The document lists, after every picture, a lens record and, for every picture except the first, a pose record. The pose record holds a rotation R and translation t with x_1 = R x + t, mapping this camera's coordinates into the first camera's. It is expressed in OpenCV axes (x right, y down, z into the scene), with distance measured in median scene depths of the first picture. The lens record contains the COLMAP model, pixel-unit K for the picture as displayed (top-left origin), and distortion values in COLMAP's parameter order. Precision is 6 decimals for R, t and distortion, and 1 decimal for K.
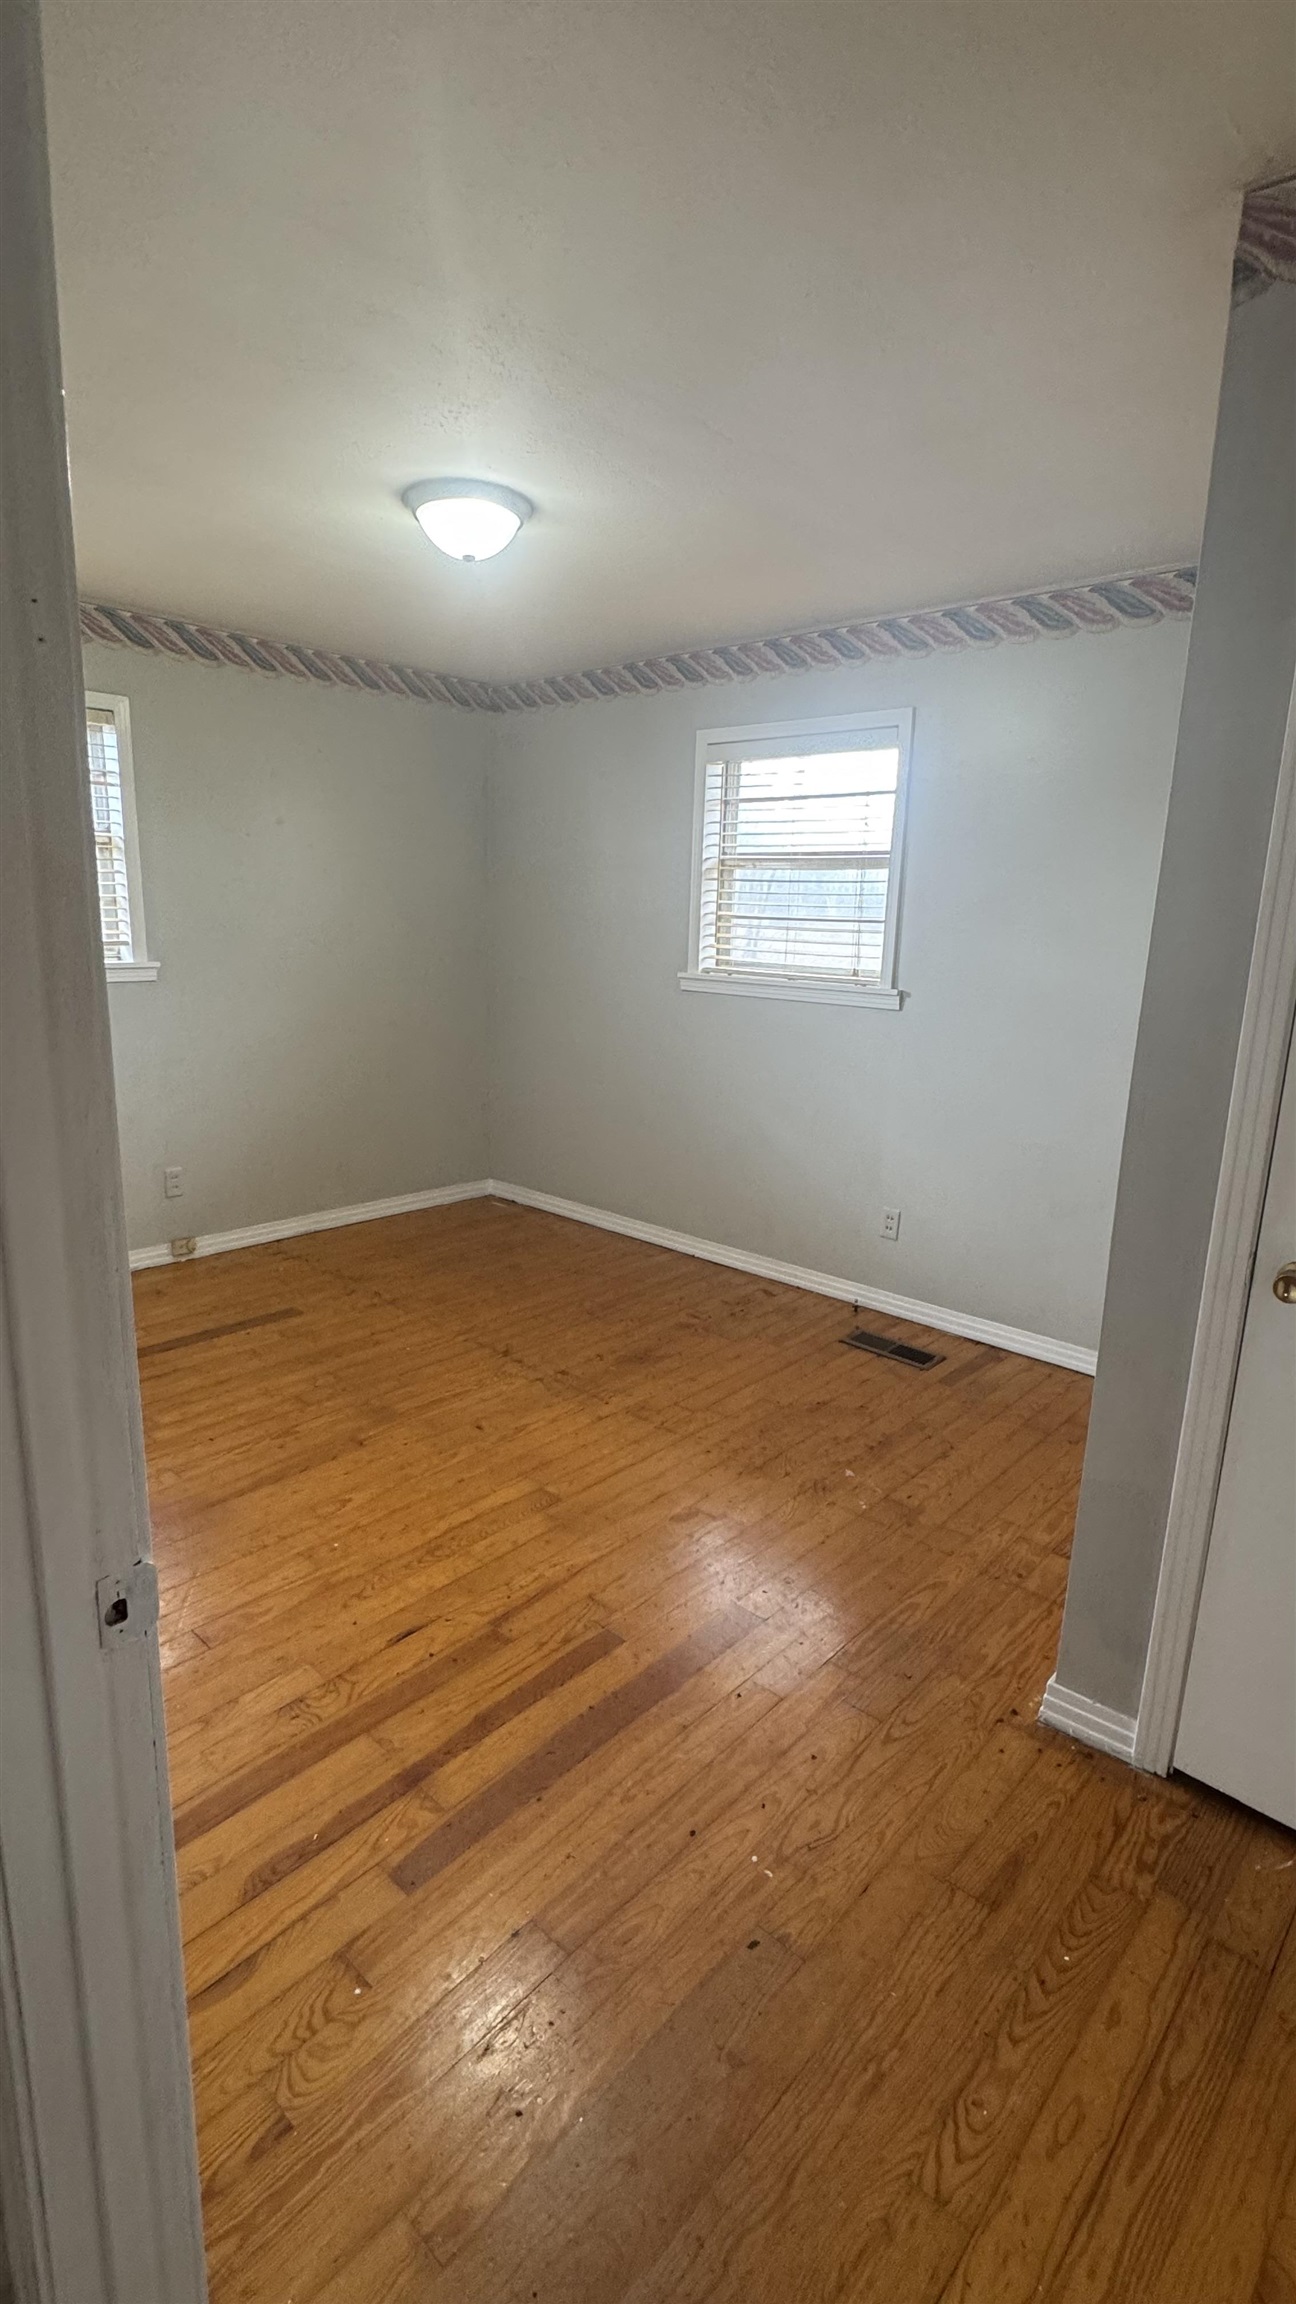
lens RADIAL K [[1077.2, 0, 648.0], [0, 1077.2, 1152.0], [0, 0, 1]] dist [-0.001687, -0.000495]
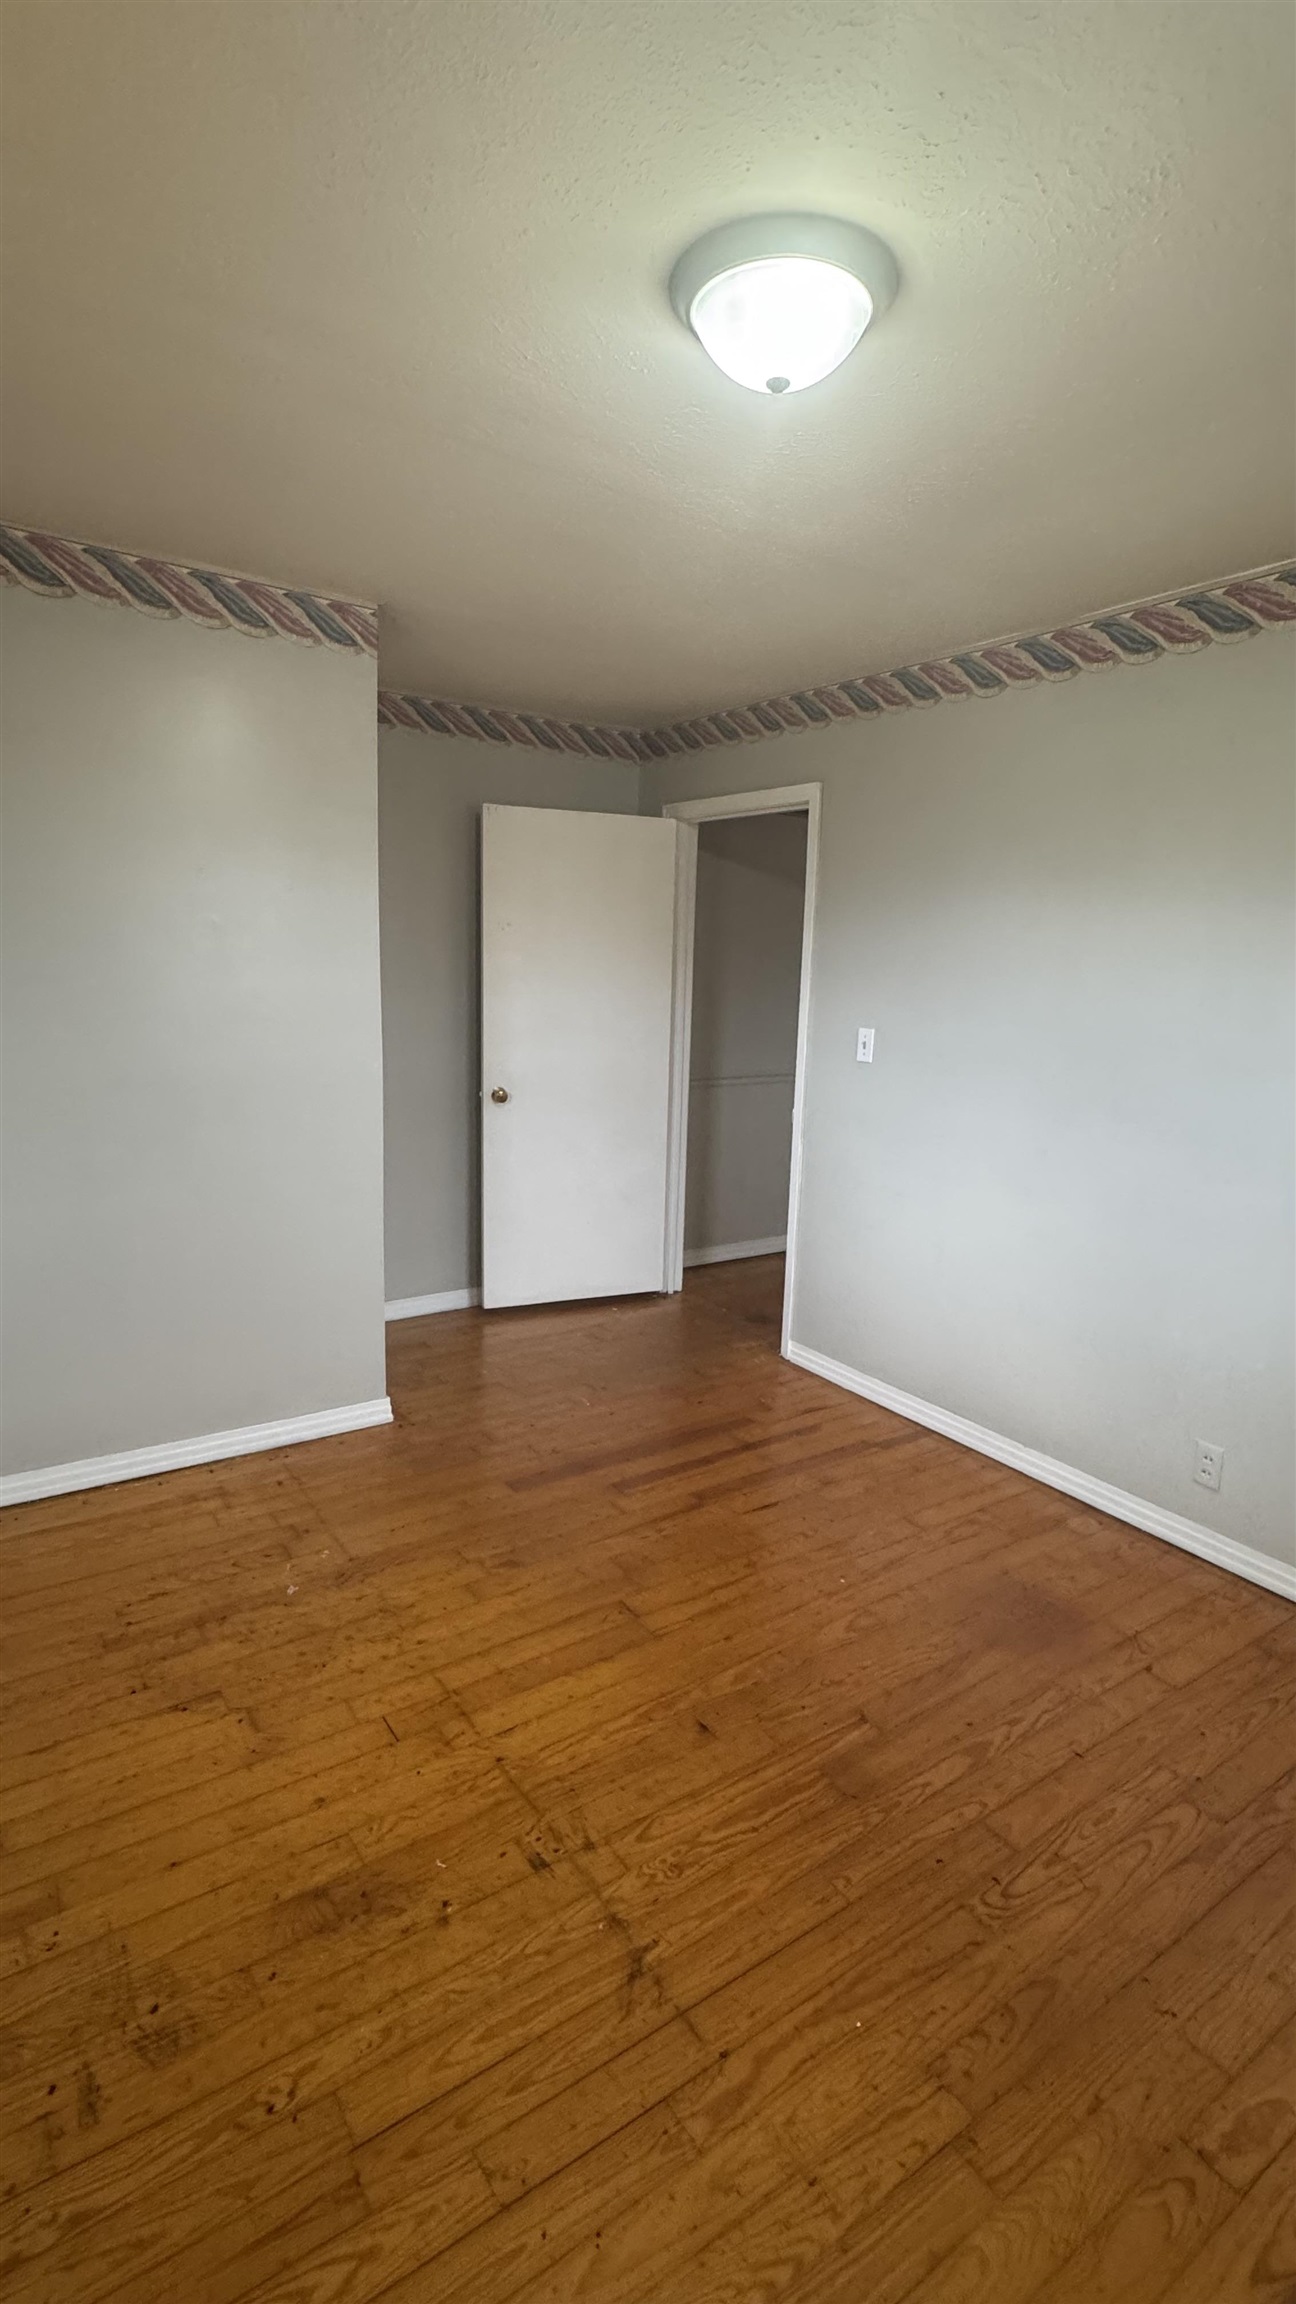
lens RADIAL K [[1077.2, 0, 648.0], [0, 1077.2, 1152.0], [0, 0, 1]] dist [-0.001687, -0.000495]
pose [[-0.972303, -0.105522, 0.208545, -0.256965], [-0.017336, 0.922381, 0.385892, -0.398646], [-0.233078, 0.371588, -0.898664, 1.688055]]
